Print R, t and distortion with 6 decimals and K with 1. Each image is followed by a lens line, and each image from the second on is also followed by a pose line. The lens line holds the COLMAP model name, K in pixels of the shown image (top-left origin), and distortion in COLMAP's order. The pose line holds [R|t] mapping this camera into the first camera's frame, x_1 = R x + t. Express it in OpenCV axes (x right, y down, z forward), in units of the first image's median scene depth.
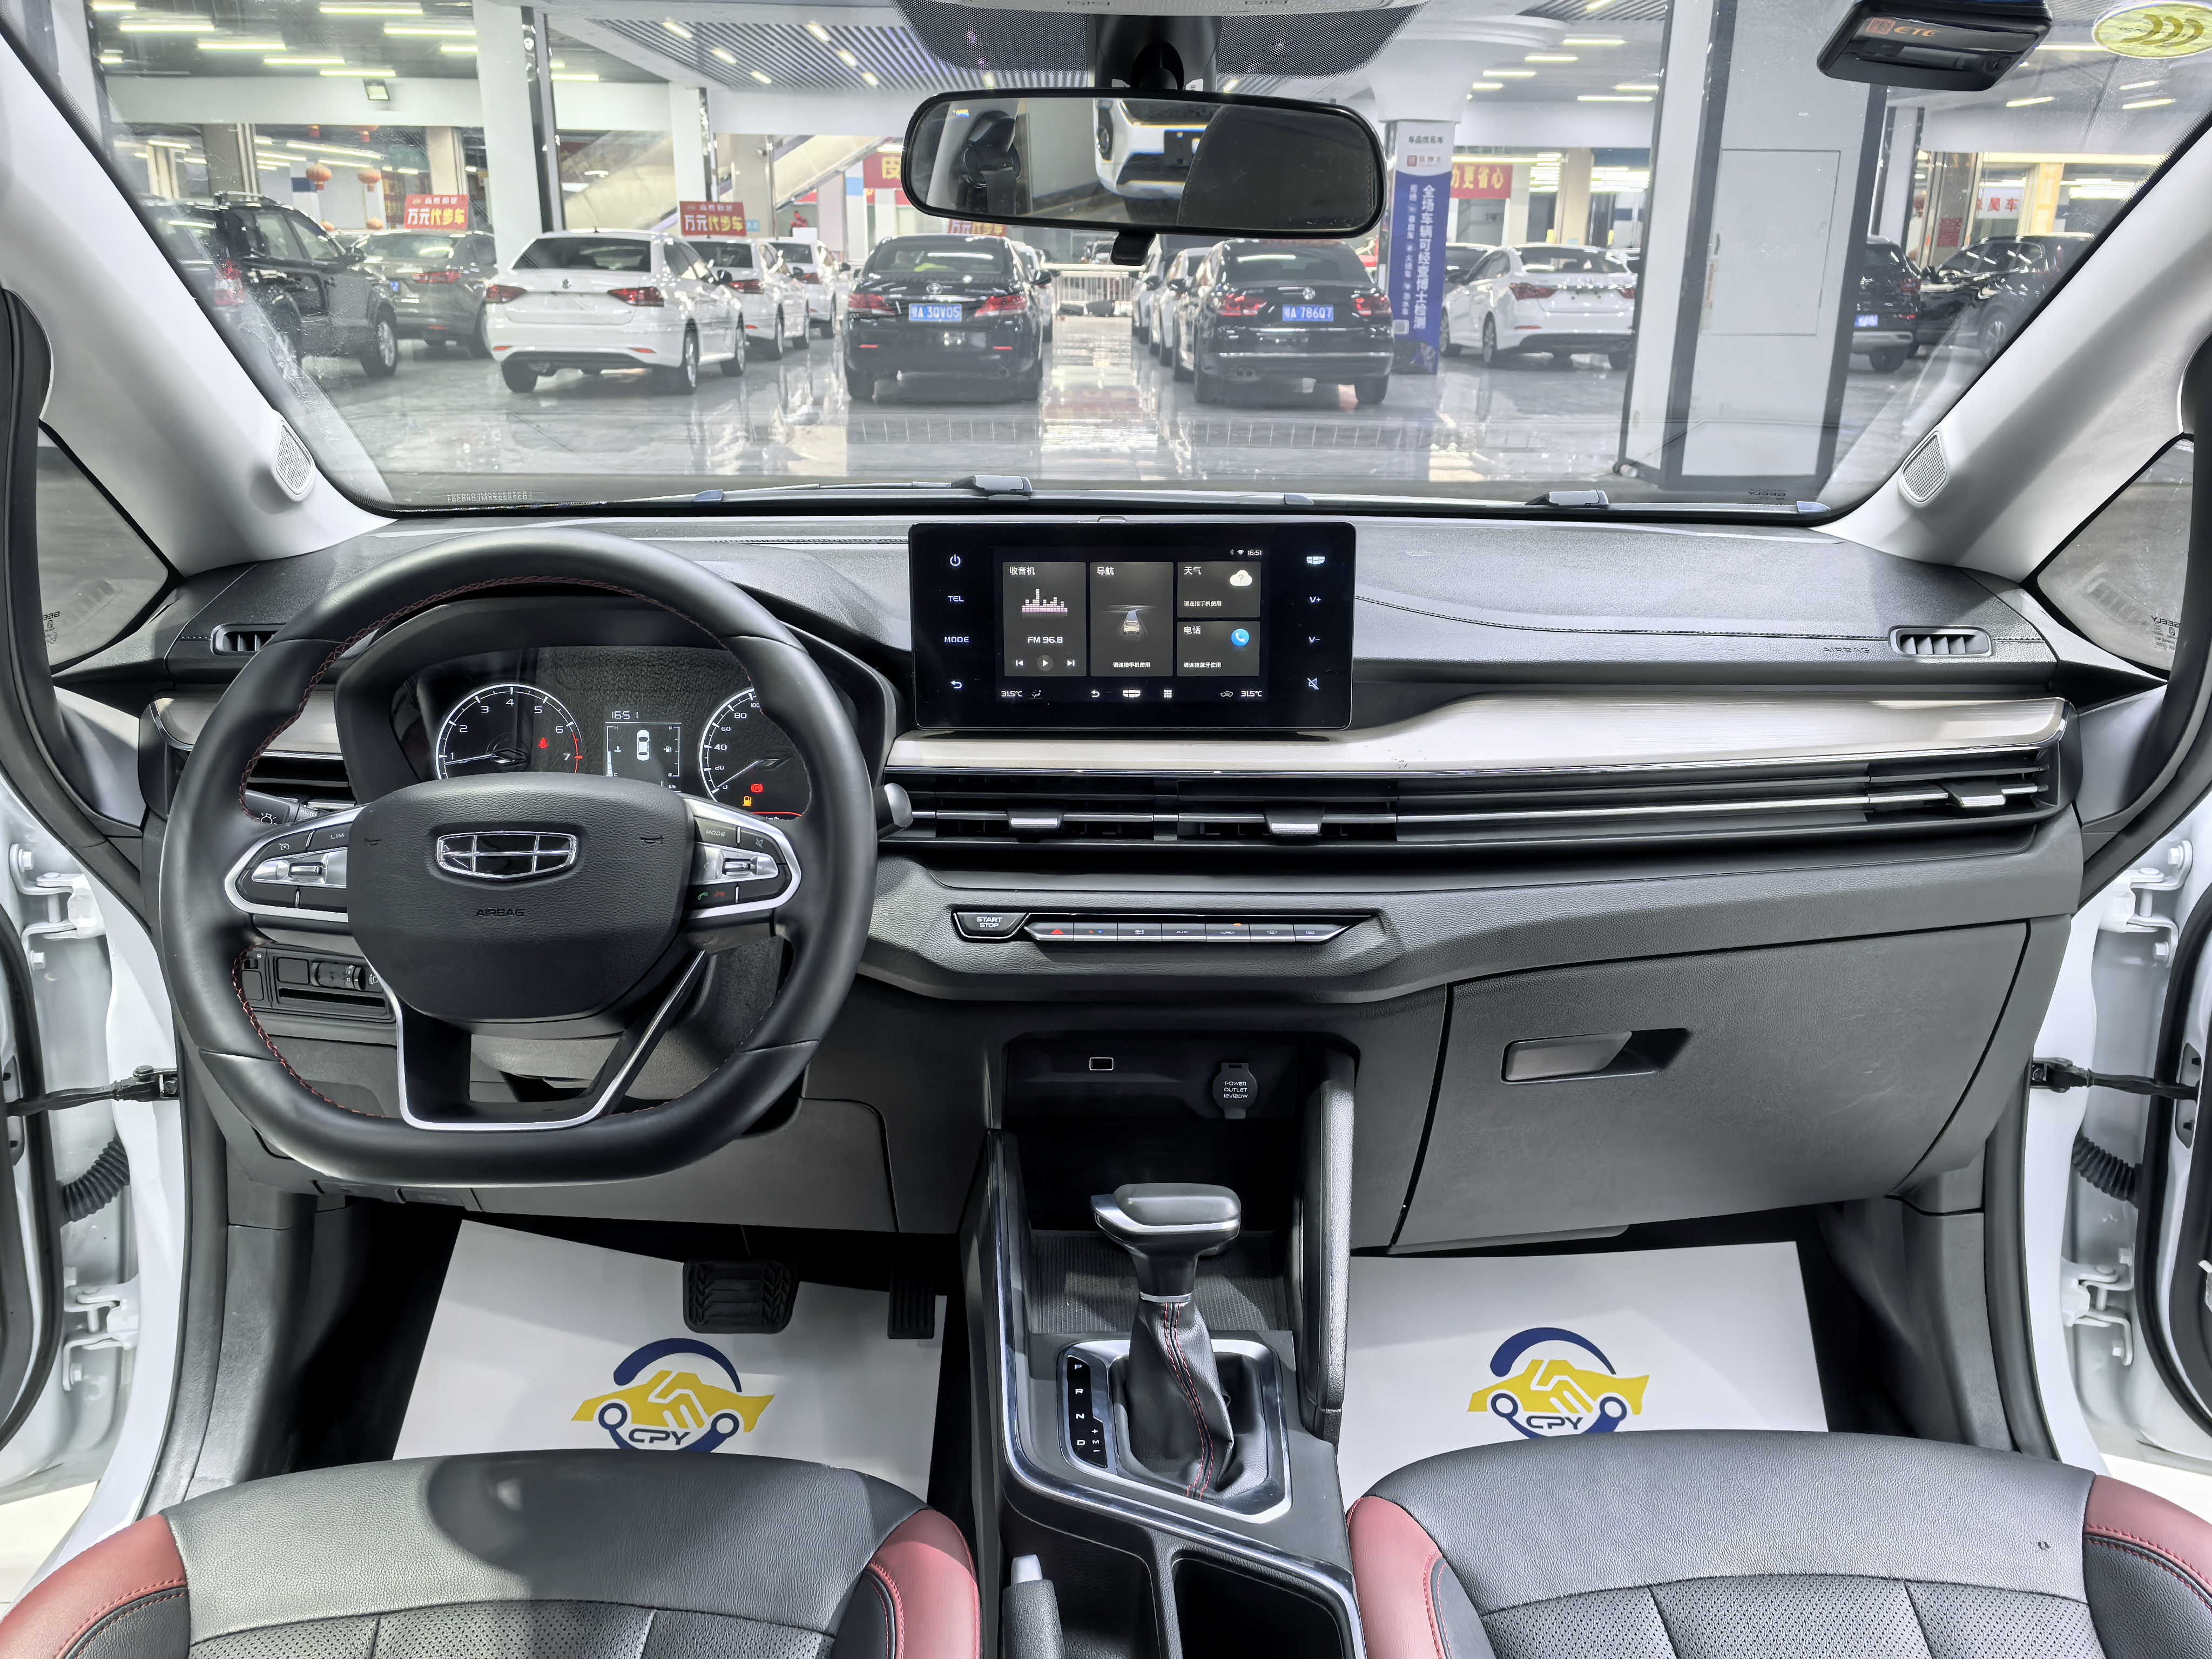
lens RADIAL K [[1698.1, 0, 1106.0], [0, 1698.1, 829.5], [0, 0, 1]] dist [0.068959, -0.099780]
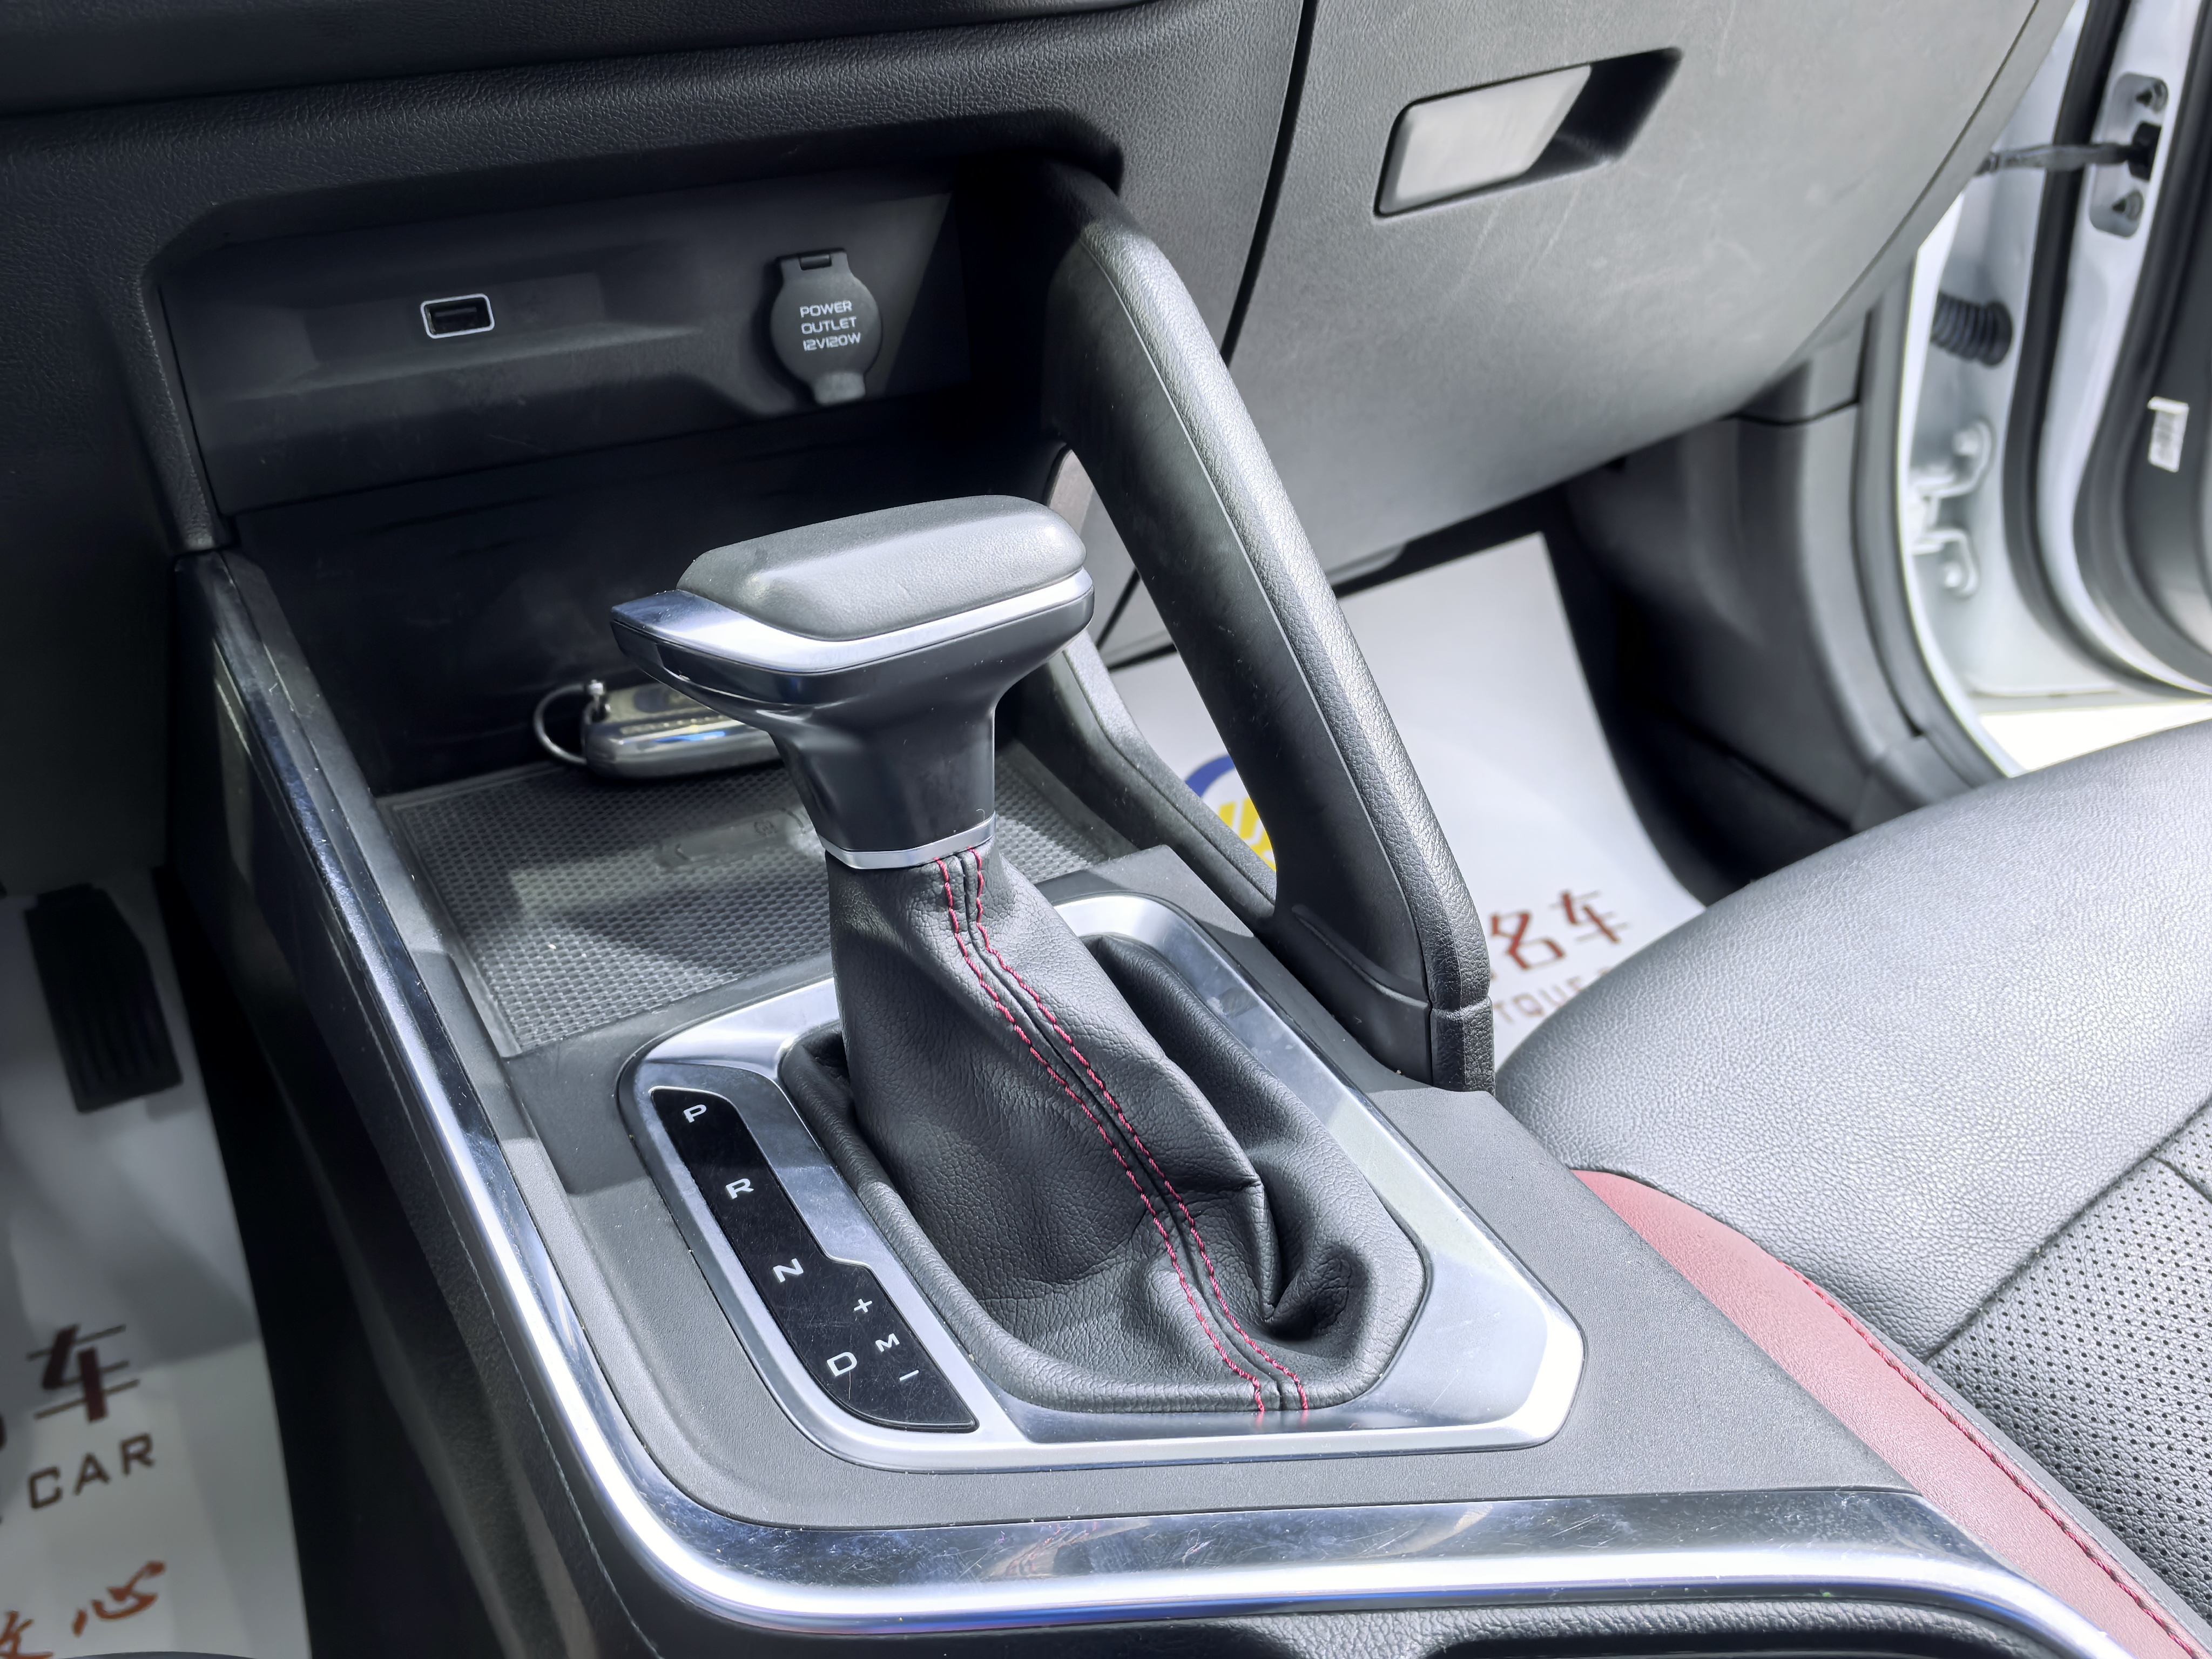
lens RADIAL K [[1754.0, 0, 1113.0], [0, 1754.0, 828.0], [0, 0, 1]] dist [0.049740, -0.087936]
pose [[0.885180, -0.264938, 0.382445, -0.055765], [0.148693, 0.940011, 0.307035, 0.154804], [-0.440847, -0.214915, 0.871473, 0.619334]]
